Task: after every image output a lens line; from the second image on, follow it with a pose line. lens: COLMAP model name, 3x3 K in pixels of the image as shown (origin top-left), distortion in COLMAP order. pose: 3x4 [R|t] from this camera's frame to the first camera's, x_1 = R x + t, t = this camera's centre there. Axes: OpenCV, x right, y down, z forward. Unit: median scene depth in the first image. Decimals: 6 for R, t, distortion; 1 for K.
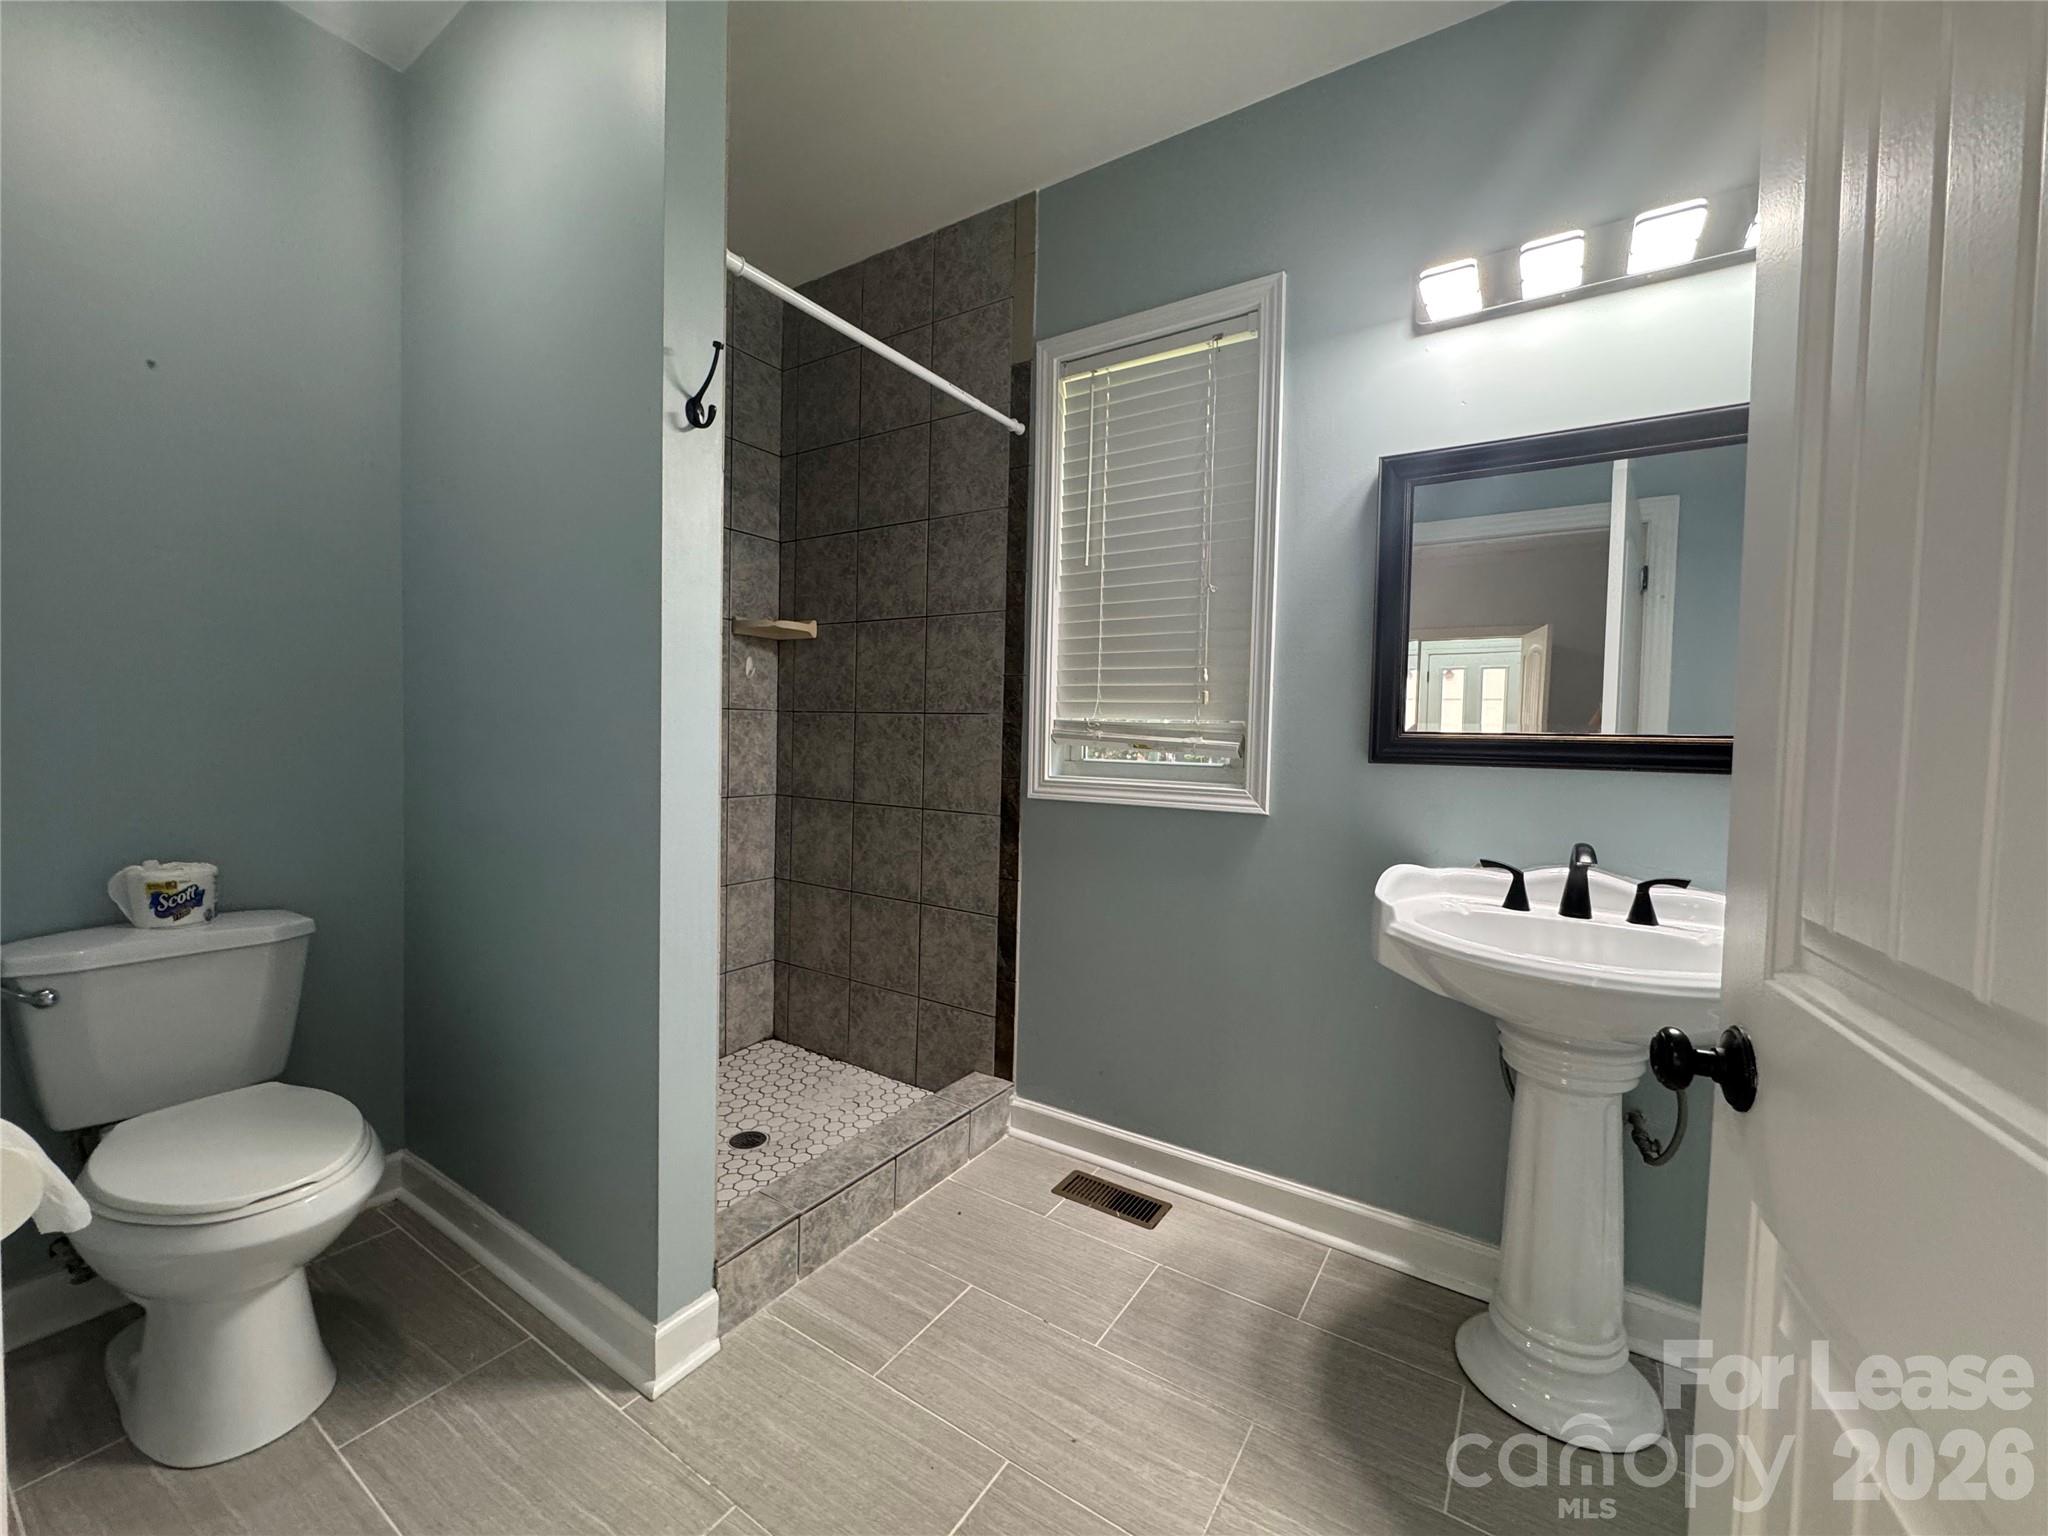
lens RADIAL K [[819.6, 0, 1024.0], [0, 819.6, 768.0], [0, 0, 1]] dist [-0.002116, -0.000044]
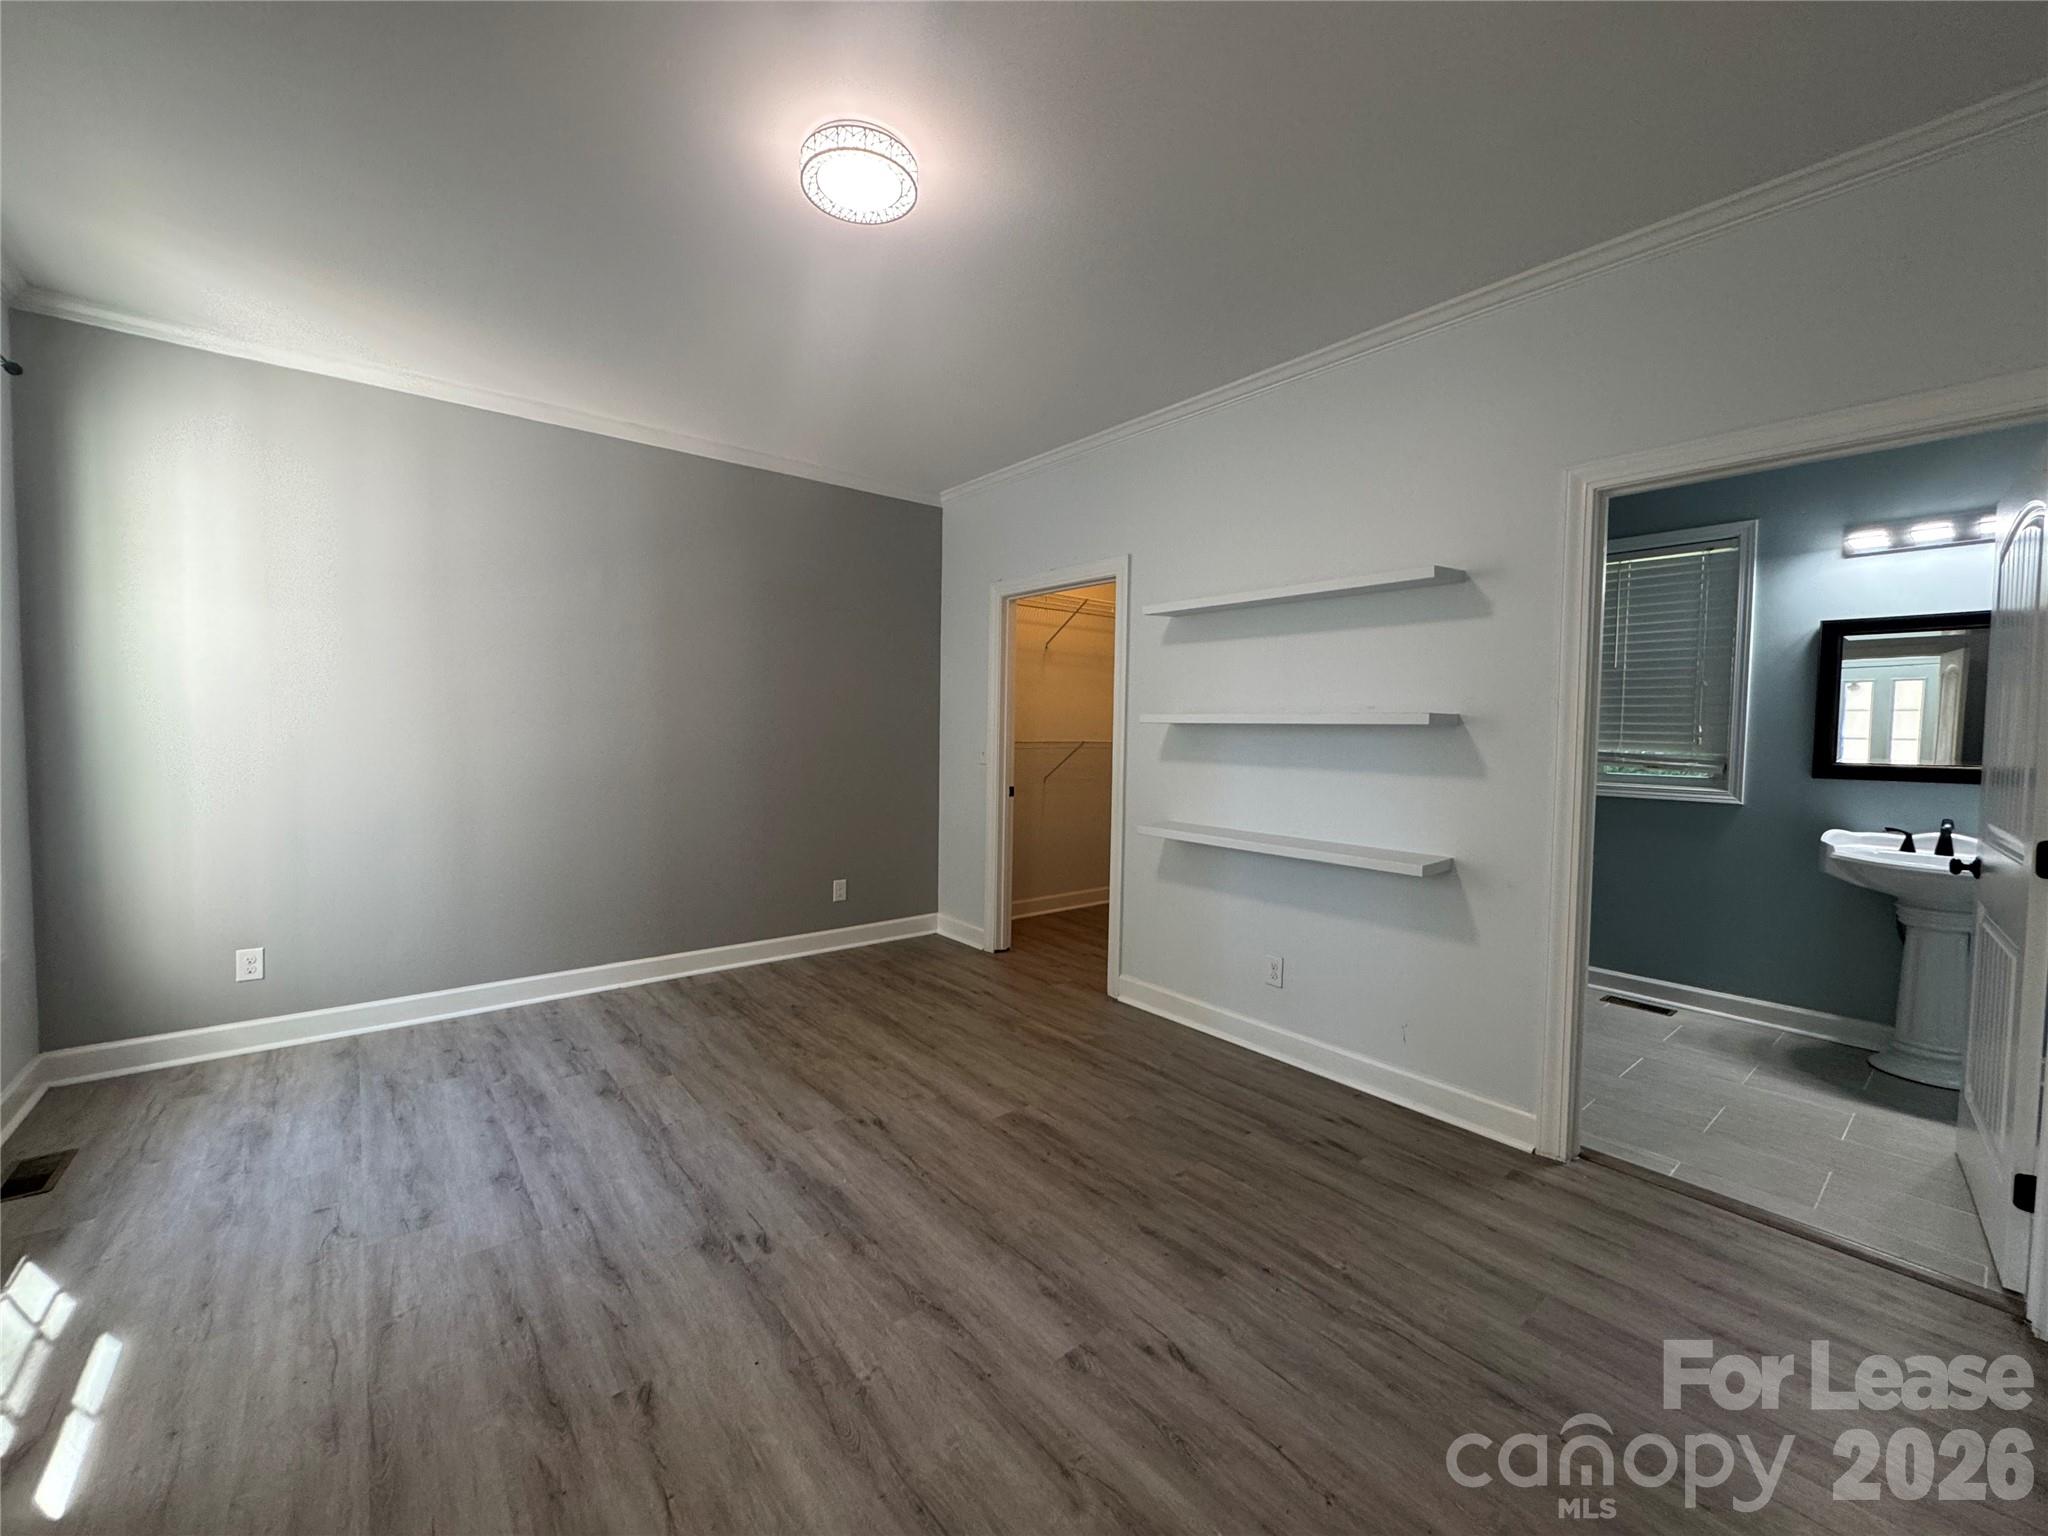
lens RADIAL K [[819.6, 0, 1024.0], [0, 819.6, 768.0], [0, 0, 1]] dist [-0.002116, -0.000044]
pose [[0.952600, 0.006023, -0.304167, -0.811404], [-0.005910, 0.999982, 0.001294, -0.022412], [0.304169, 0.000565, 0.952618, -1.490827]]
